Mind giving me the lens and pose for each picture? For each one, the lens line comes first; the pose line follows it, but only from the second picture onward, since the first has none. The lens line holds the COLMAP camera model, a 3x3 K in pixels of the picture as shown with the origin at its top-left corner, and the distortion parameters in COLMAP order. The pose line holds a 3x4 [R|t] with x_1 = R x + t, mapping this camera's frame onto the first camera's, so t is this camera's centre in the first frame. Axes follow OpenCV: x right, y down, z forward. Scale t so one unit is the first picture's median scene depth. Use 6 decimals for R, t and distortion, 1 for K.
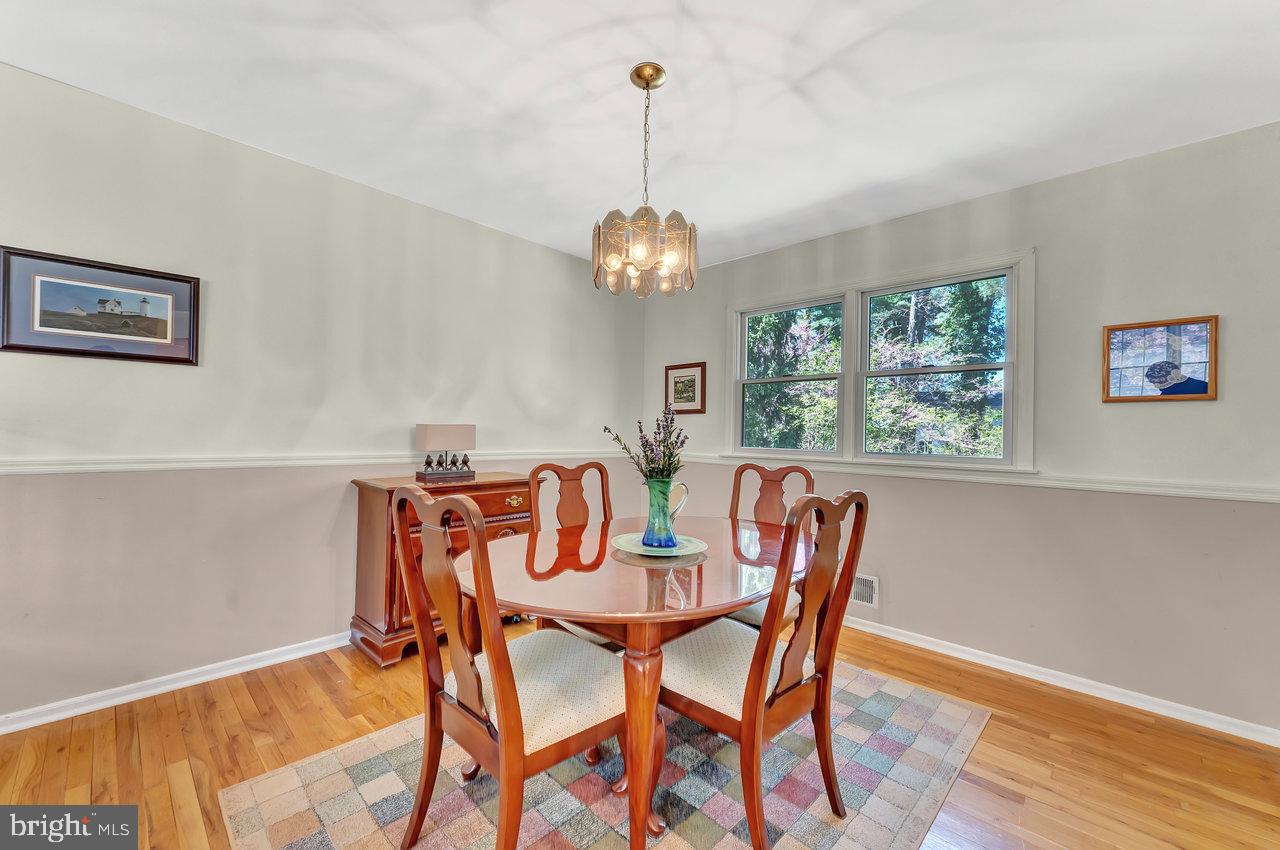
lens RADIAL K [[512.6, 0, 638.1], [0, 512.6, 427.6], [0, 0, 1]] dist [-0.001636, 0.000065]
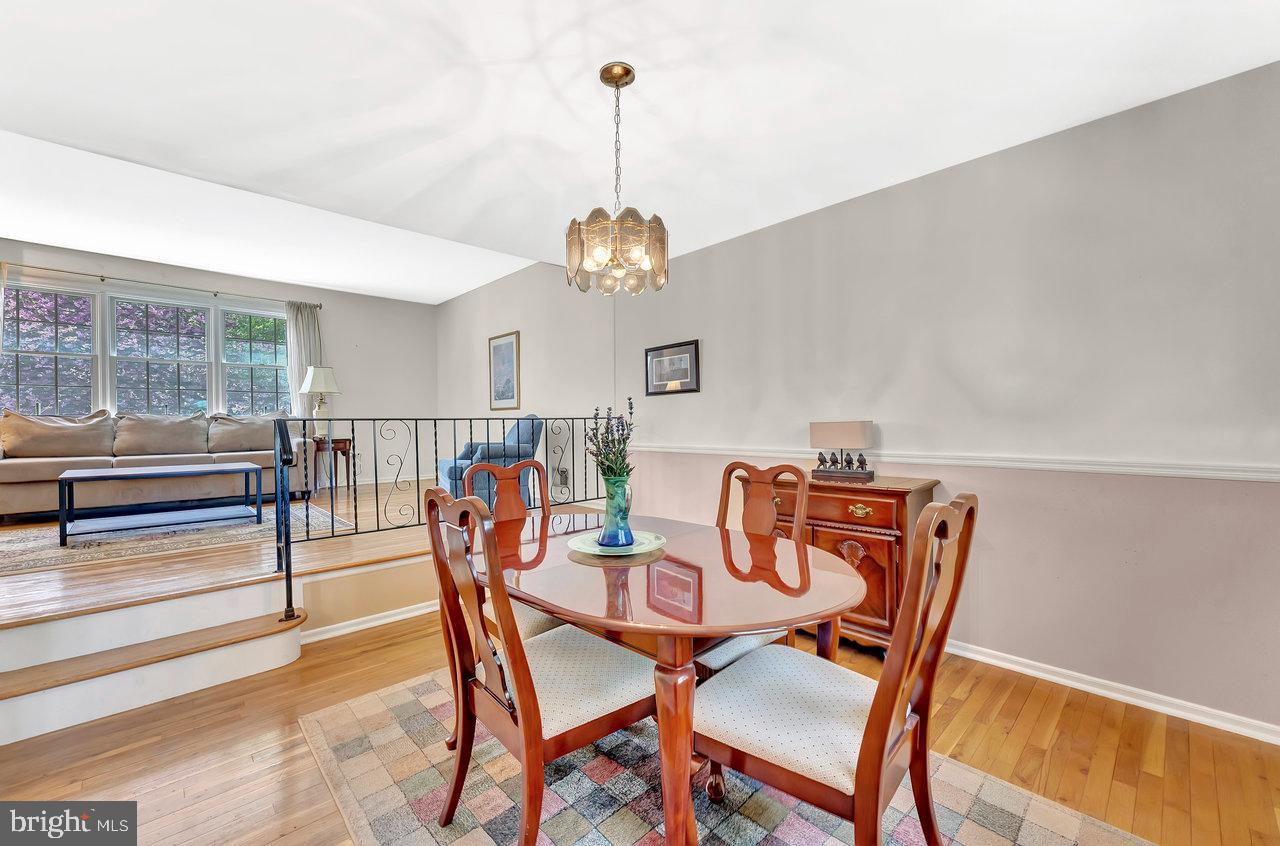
lens RADIAL K [[512.6, 0, 638.7], [0, 512.6, 424.0], [0, 0, 1]] dist [-0.001636, 0.000065]
pose [[-0.045332, -0.024852, -0.998663, 0.624674], [0.008641, 0.999643, -0.025269, 0.018452], [0.998935, -0.009775, -0.045101, 0.667556]]
